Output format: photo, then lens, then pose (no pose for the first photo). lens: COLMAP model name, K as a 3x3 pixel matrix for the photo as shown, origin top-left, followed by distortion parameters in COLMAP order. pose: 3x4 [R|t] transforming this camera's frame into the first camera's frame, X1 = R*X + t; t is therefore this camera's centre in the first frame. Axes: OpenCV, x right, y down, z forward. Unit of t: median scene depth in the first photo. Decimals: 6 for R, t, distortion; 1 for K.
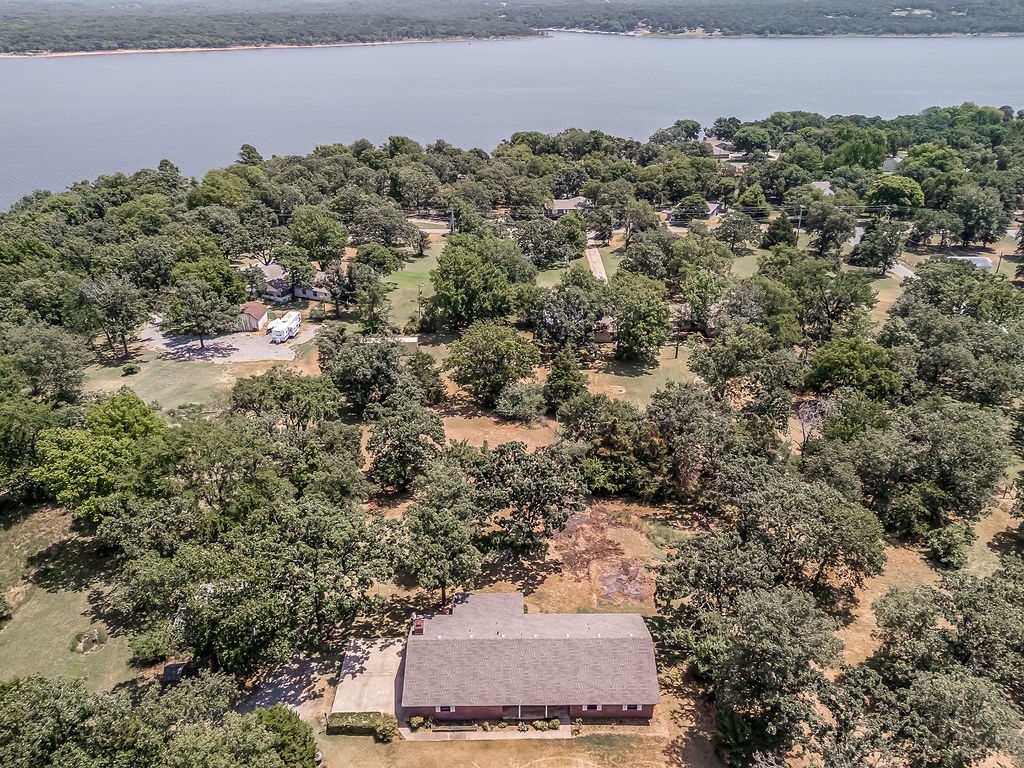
lens RADIAL K [[752.0, 0, 512.9], [0, 752.0, 377.7], [0, 0, 1]] dist [0.075508, -0.070218]
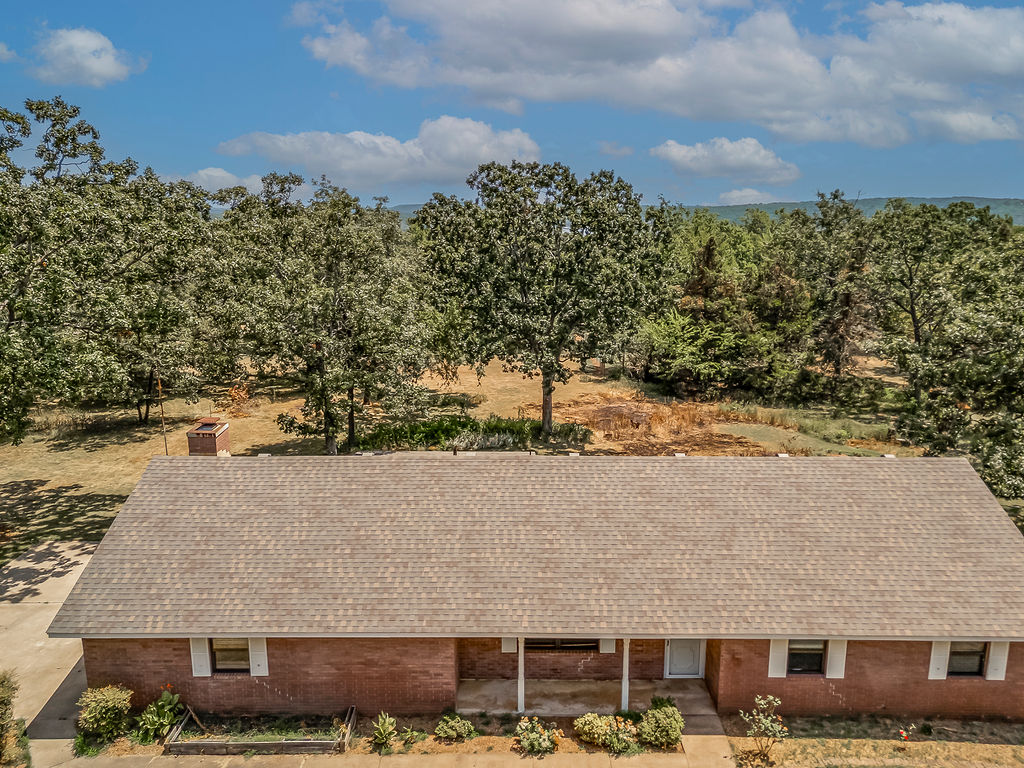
lens RADIAL K [[752.0, 0, 512.9], [0, 752.0, 377.7], [0, 0, 1]] dist [0.075508, -0.070218]
pose [[0.999798, 0.001305, -0.020032, 0.004492], [-0.006106, 0.970373, -0.241535, 0.163743], [0.019124, 0.241609, 0.970185, 0.295979]]
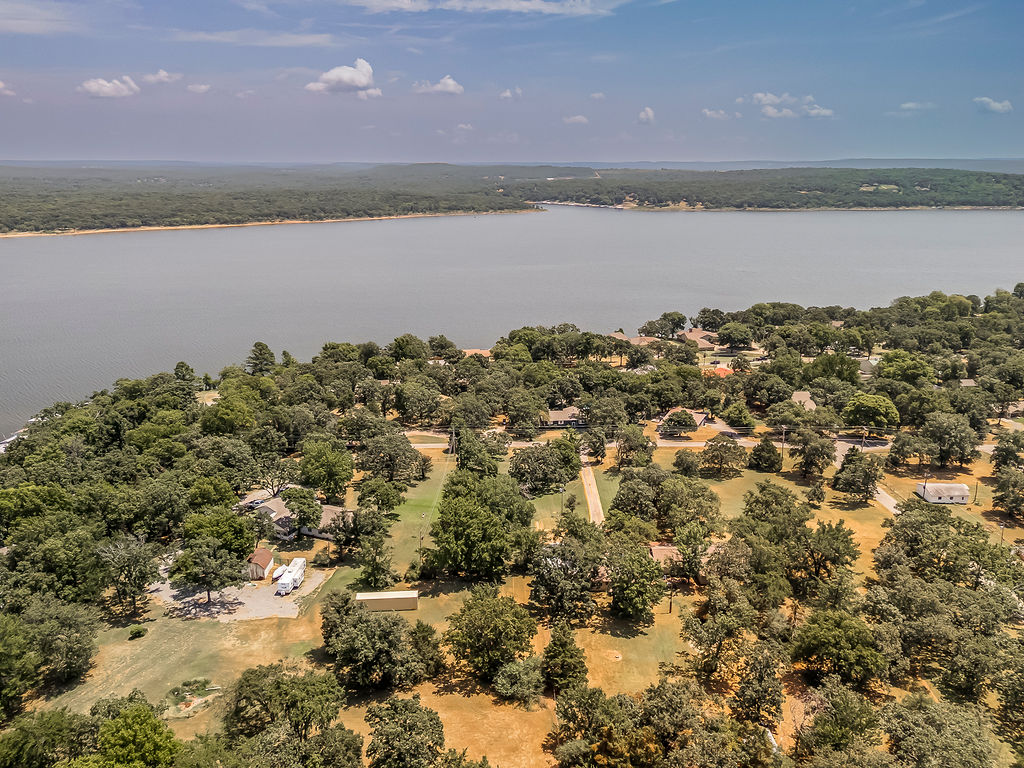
lens RADIAL K [[752.0, 0, 512.9], [0, 752.0, 377.7], [0, 0, 1]] dist [0.075508, -0.070218]
pose [[0.999989, -0.003892, 0.002771, 0.000852], [0.004346, 0.981922, -0.189237, -0.125358], [-0.001984, 0.189247, 0.981928, -0.063257]]
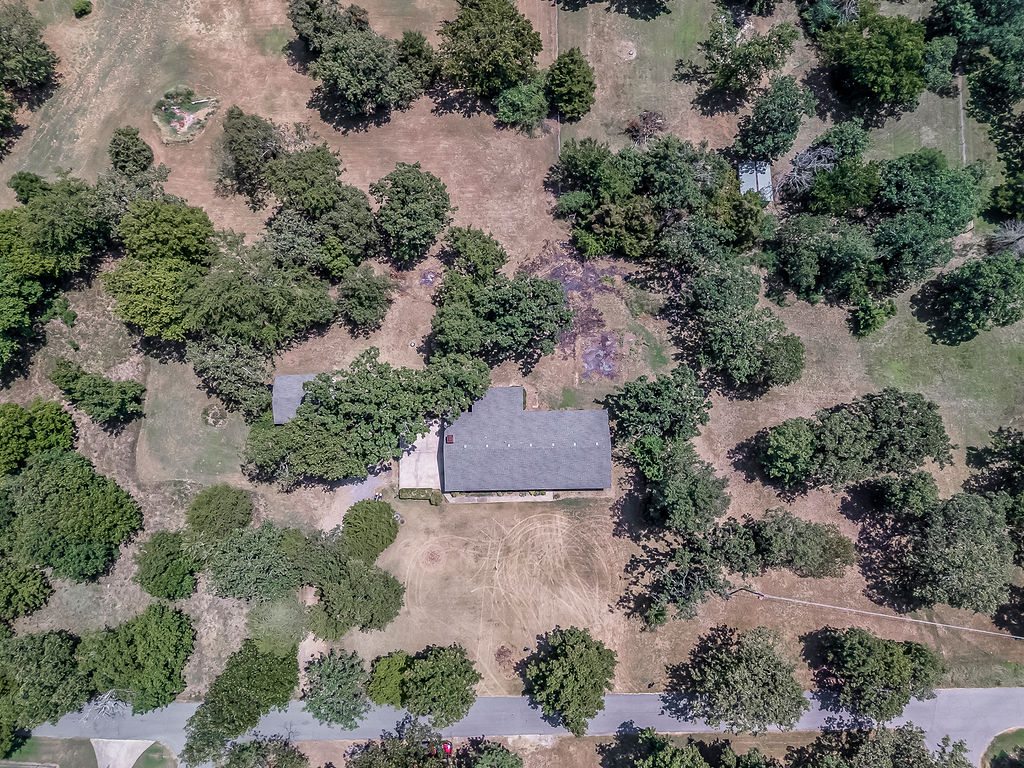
lens RADIAL K [[752.0, 0, 512.9], [0, 752.0, 377.7], [0, 0, 1]] dist [0.075508, -0.070218]
pose [[0.999806, -0.011170, -0.016241, 0.008443], [0.019682, 0.610741, 0.791586, -0.373419], [0.001076, -0.791752, 0.610842, 0.095627]]
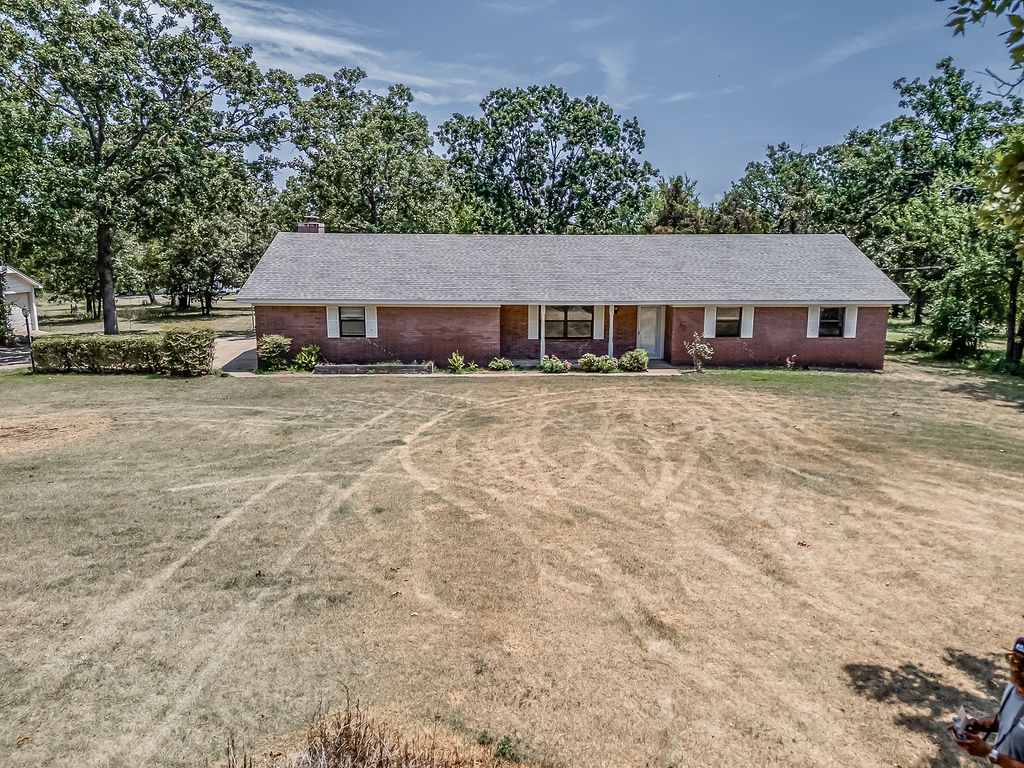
lens RADIAL K [[752.0, 0, 512.9], [0, 752.0, 377.7], [0, 0, 1]] dist [0.075508, -0.070218]
pose [[0.999978, -0.000727, 0.006593, -0.003849], [0.002554, 0.959524, -0.281616, 0.230868], [-0.006121, 0.281626, 0.959505, 0.257761]]
